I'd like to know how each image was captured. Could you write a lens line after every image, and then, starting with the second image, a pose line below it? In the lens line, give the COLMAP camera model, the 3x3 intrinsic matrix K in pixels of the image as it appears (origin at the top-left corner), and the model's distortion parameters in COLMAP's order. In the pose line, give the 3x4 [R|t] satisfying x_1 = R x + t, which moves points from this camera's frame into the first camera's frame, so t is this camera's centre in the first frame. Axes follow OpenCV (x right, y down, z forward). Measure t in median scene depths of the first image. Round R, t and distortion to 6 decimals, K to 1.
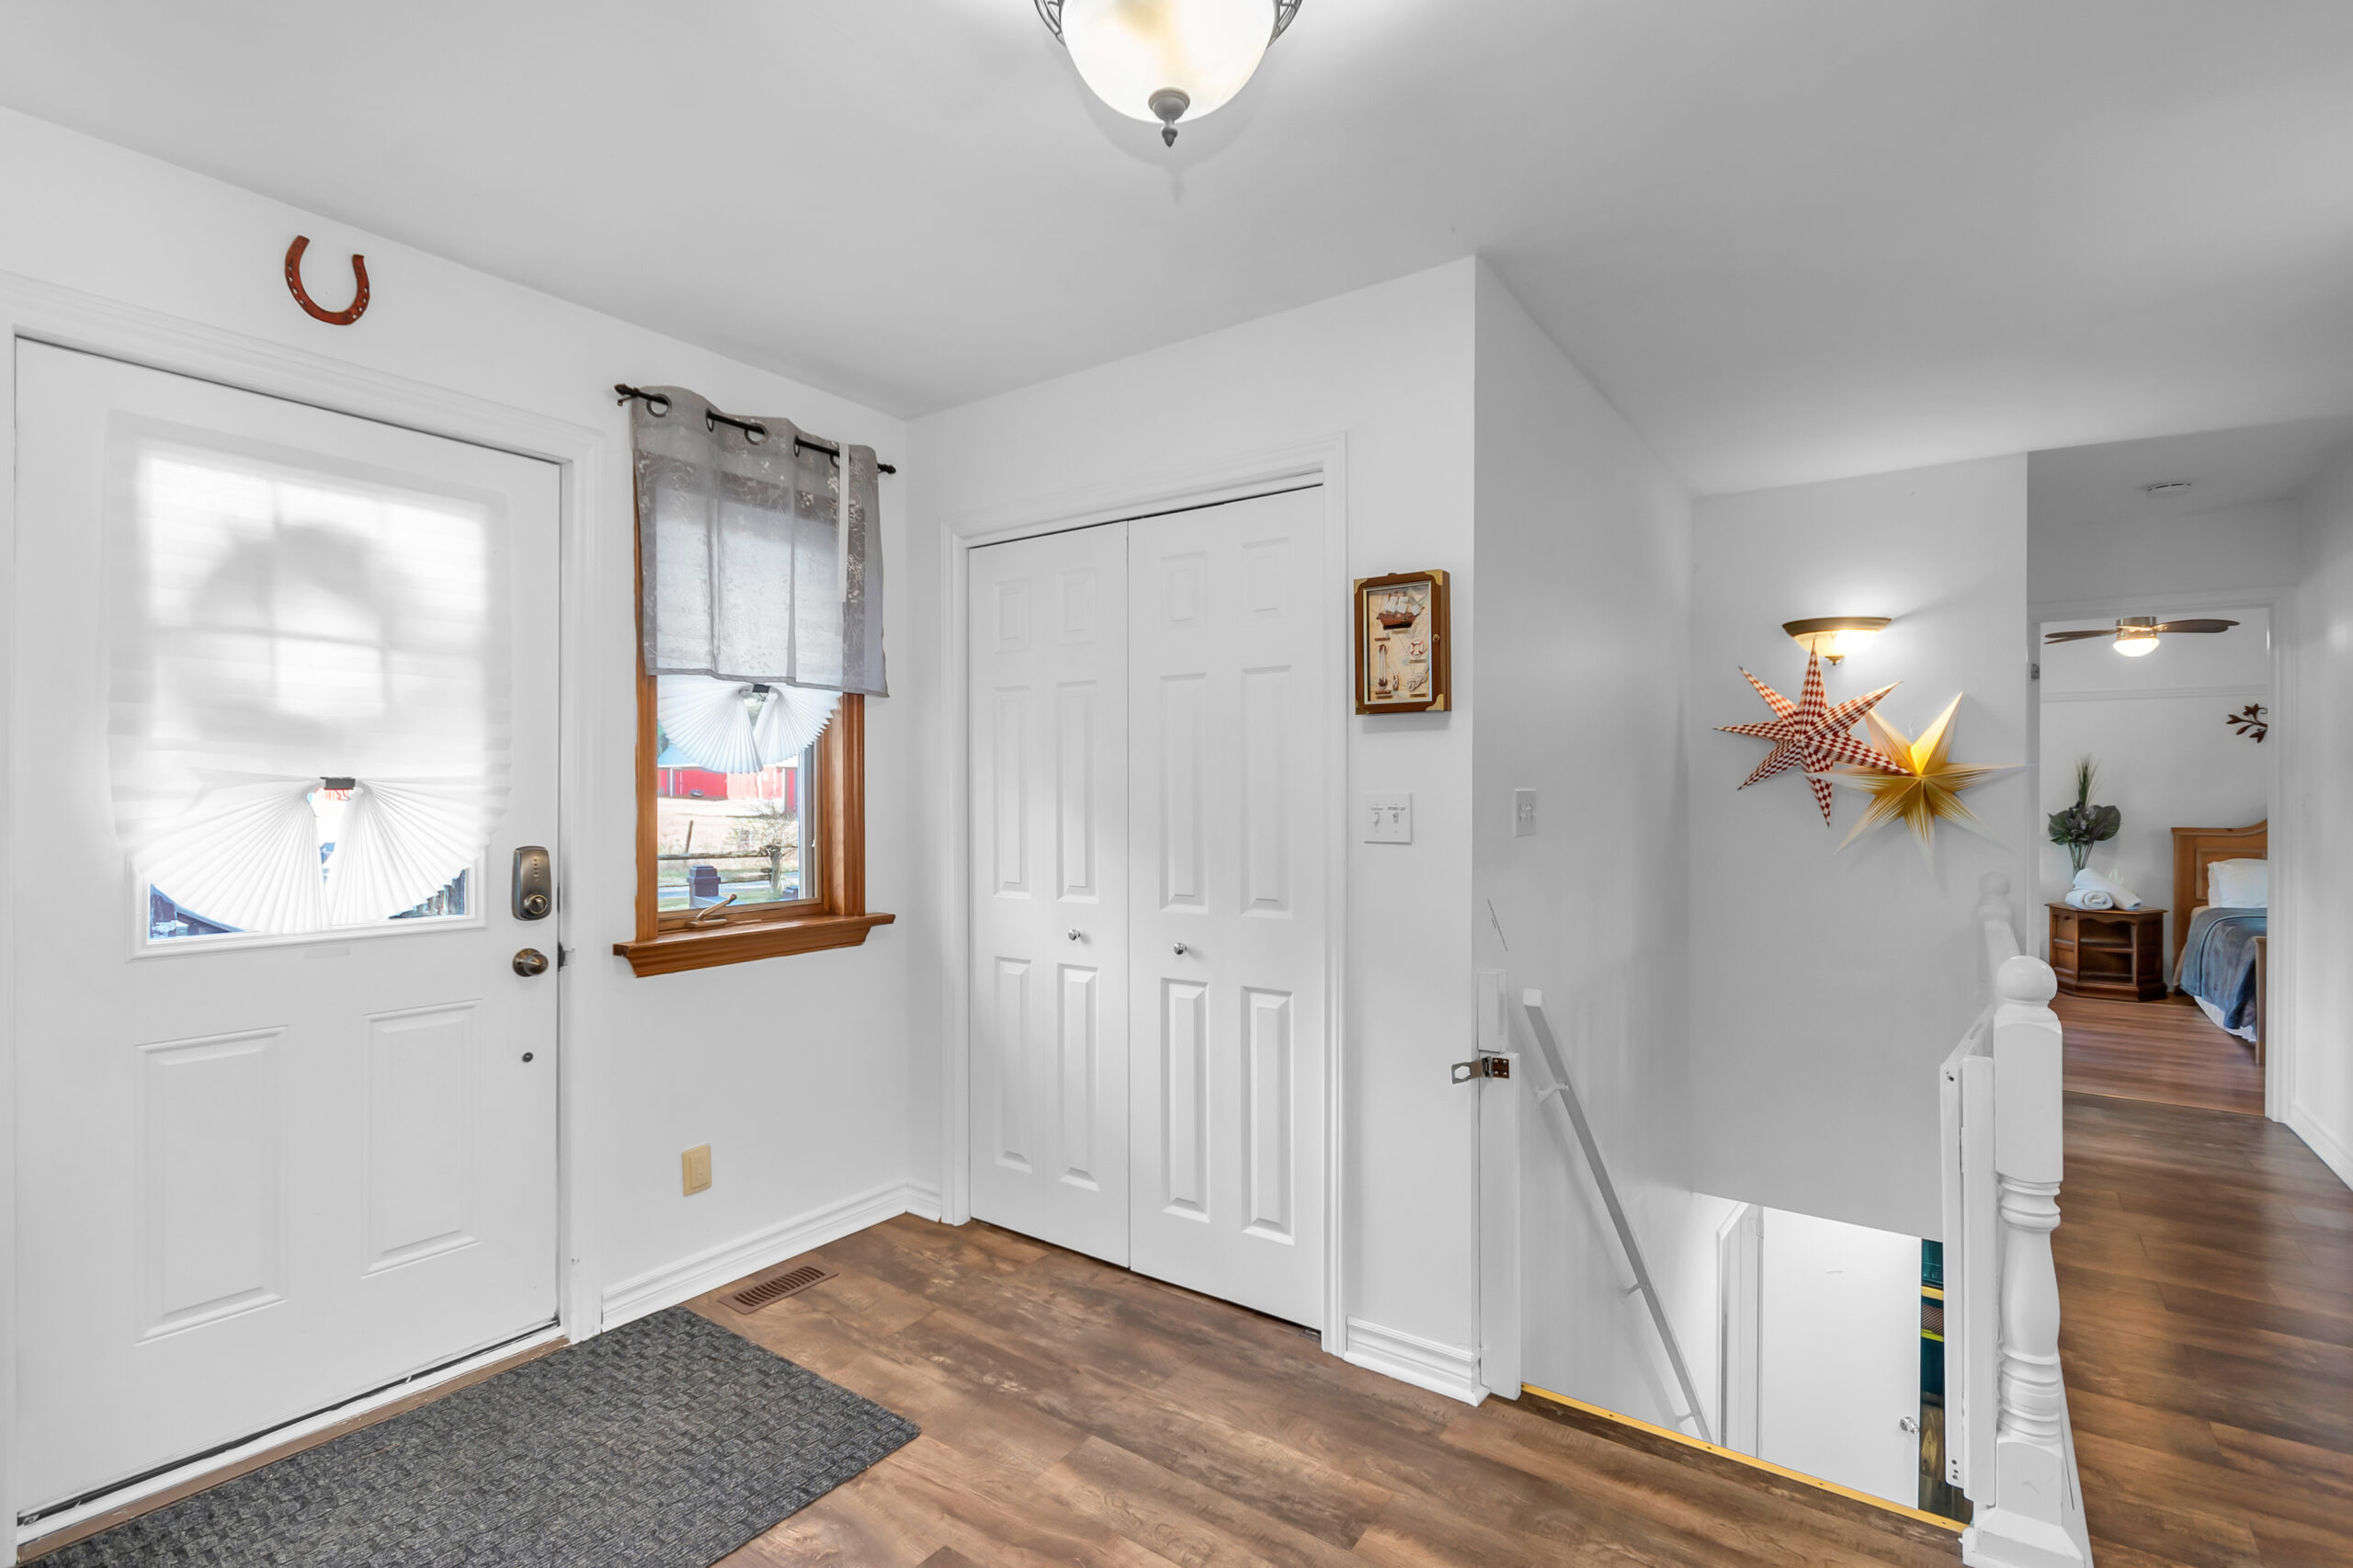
lens RADIAL K [[1110.5, 0, 1172.2], [0, 1110.5, 769.6], [0, 0, 1]] dist [0.001339, -0.001671]
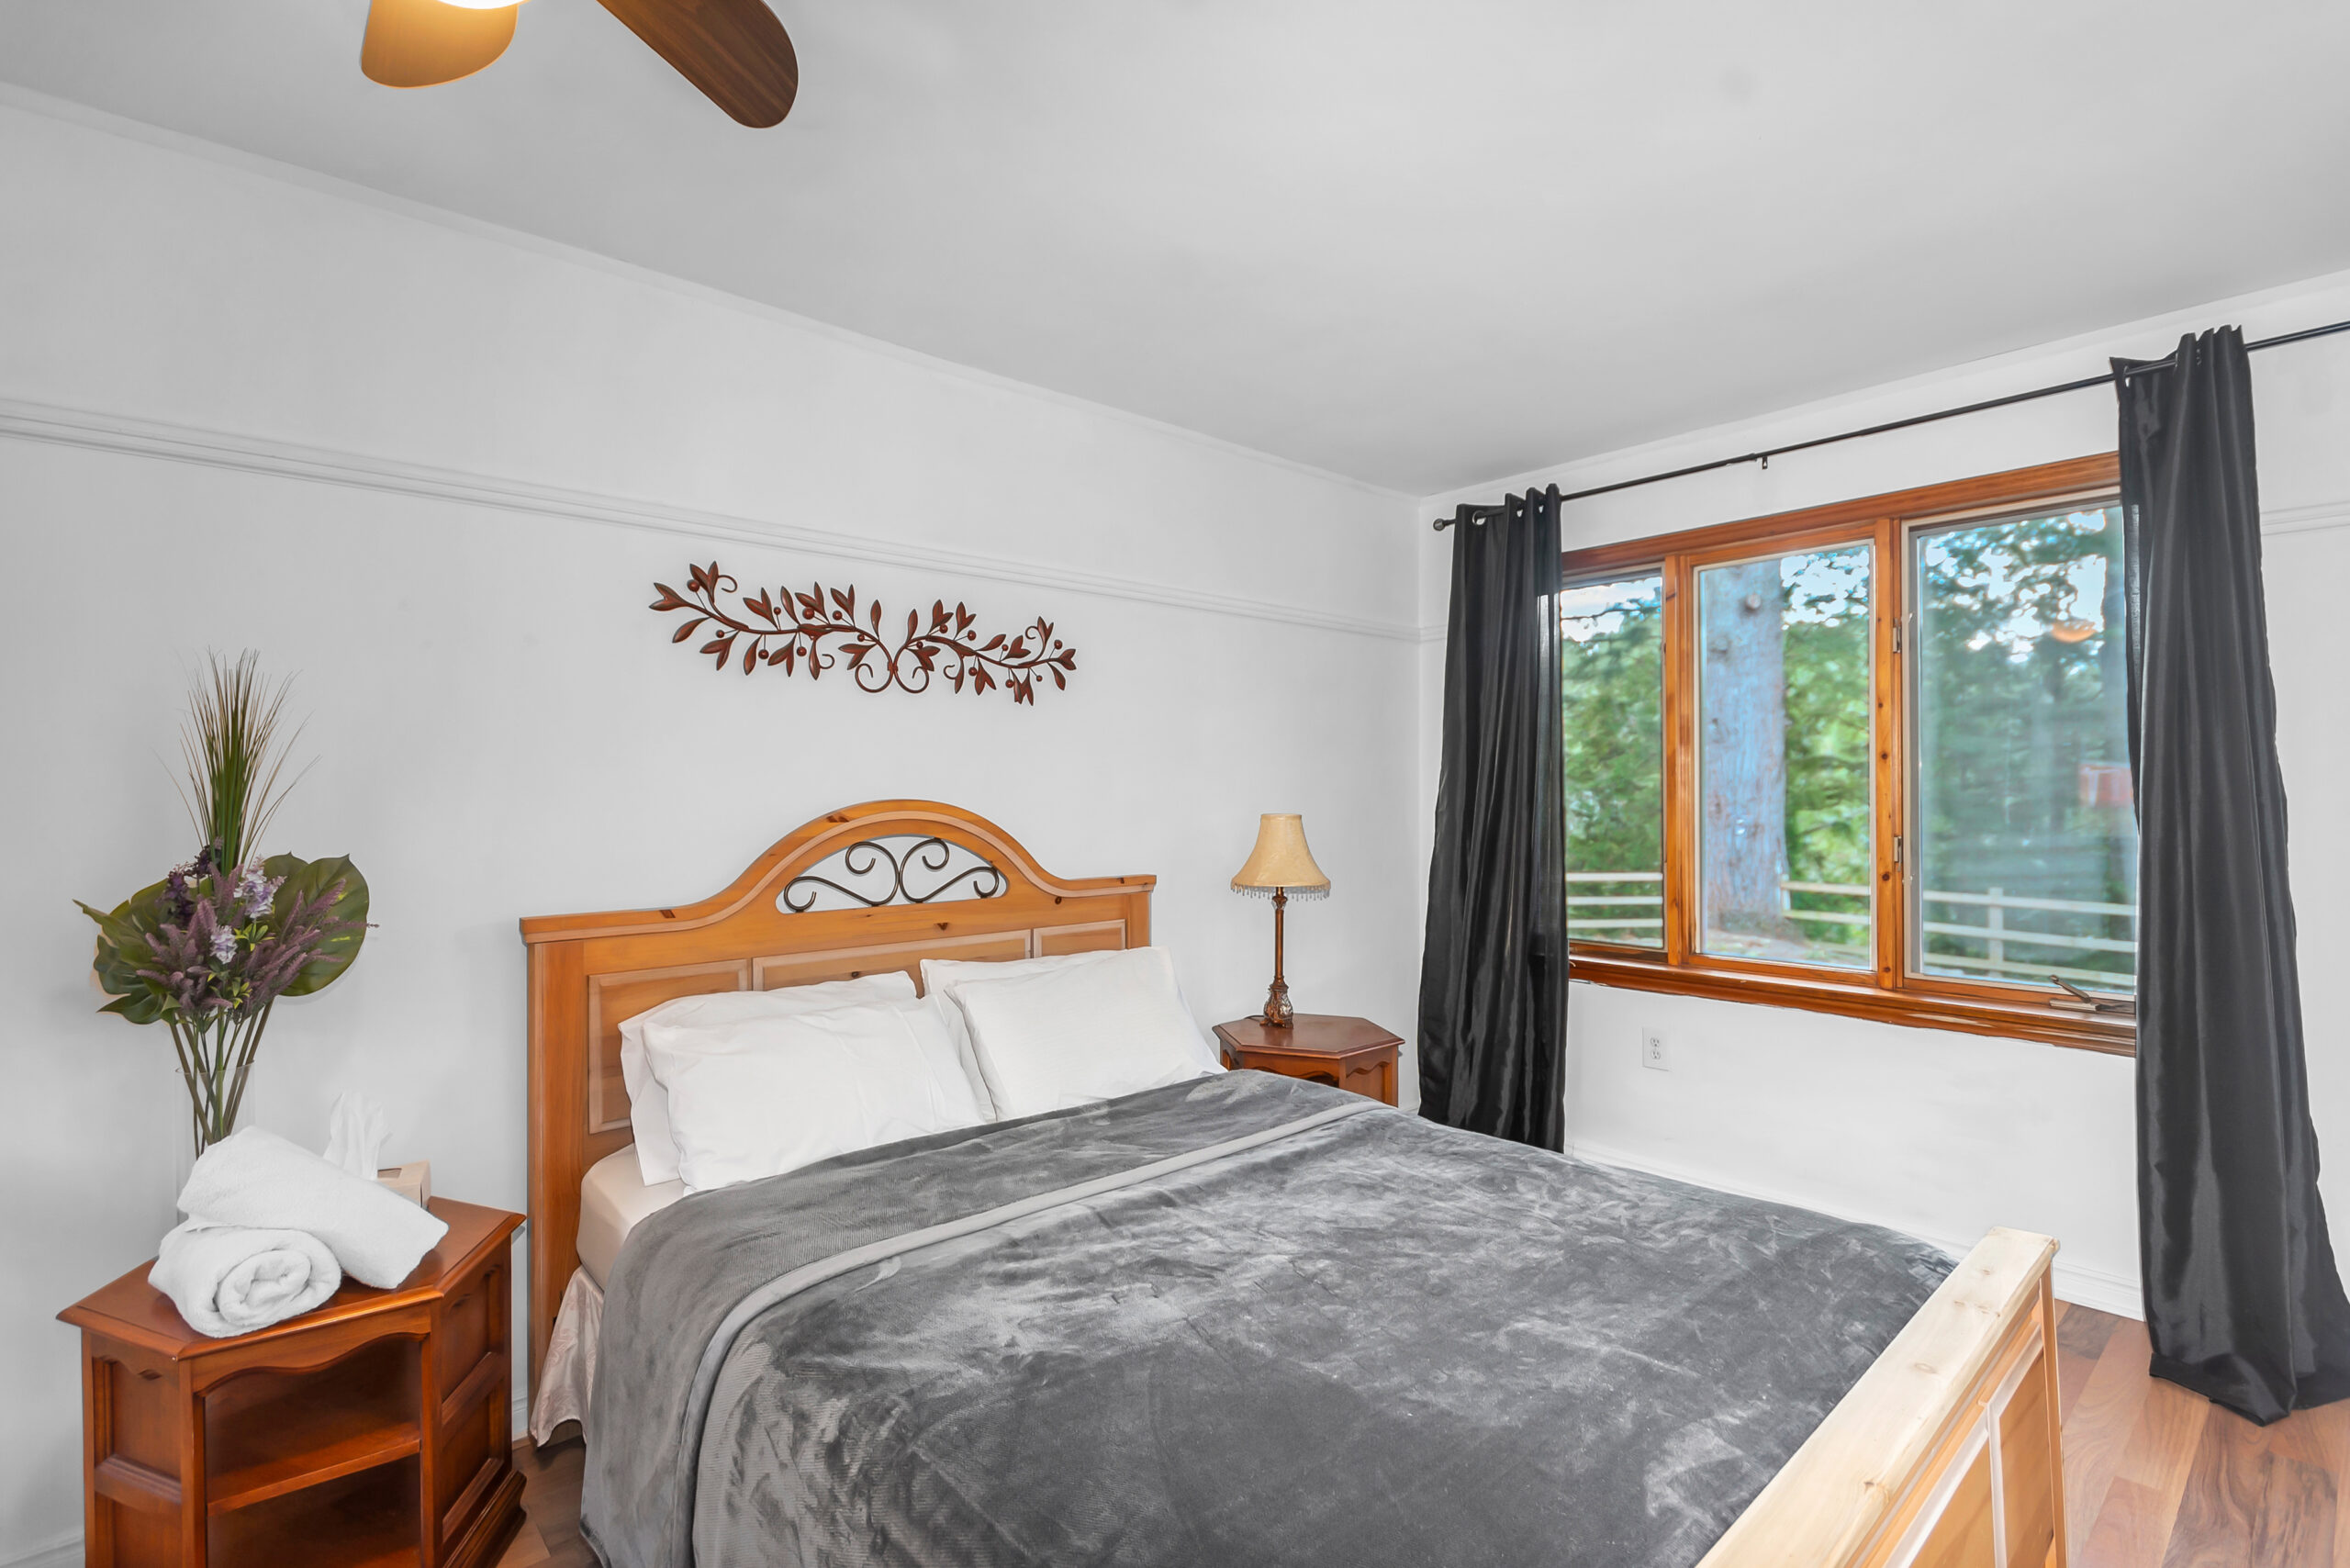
lens RADIAL K [[1109.1, 0, 1164.8], [0, 1109.1, 789.2], [0, 0, 1]] dist [0.001339, -0.001671]
pose [[0.228714, 0.010203, 0.973440, 0.650114], [0.010305, 0.999864, -0.012902, 0.022186], [-0.973439, 0.012983, 0.228578, 0.767298]]
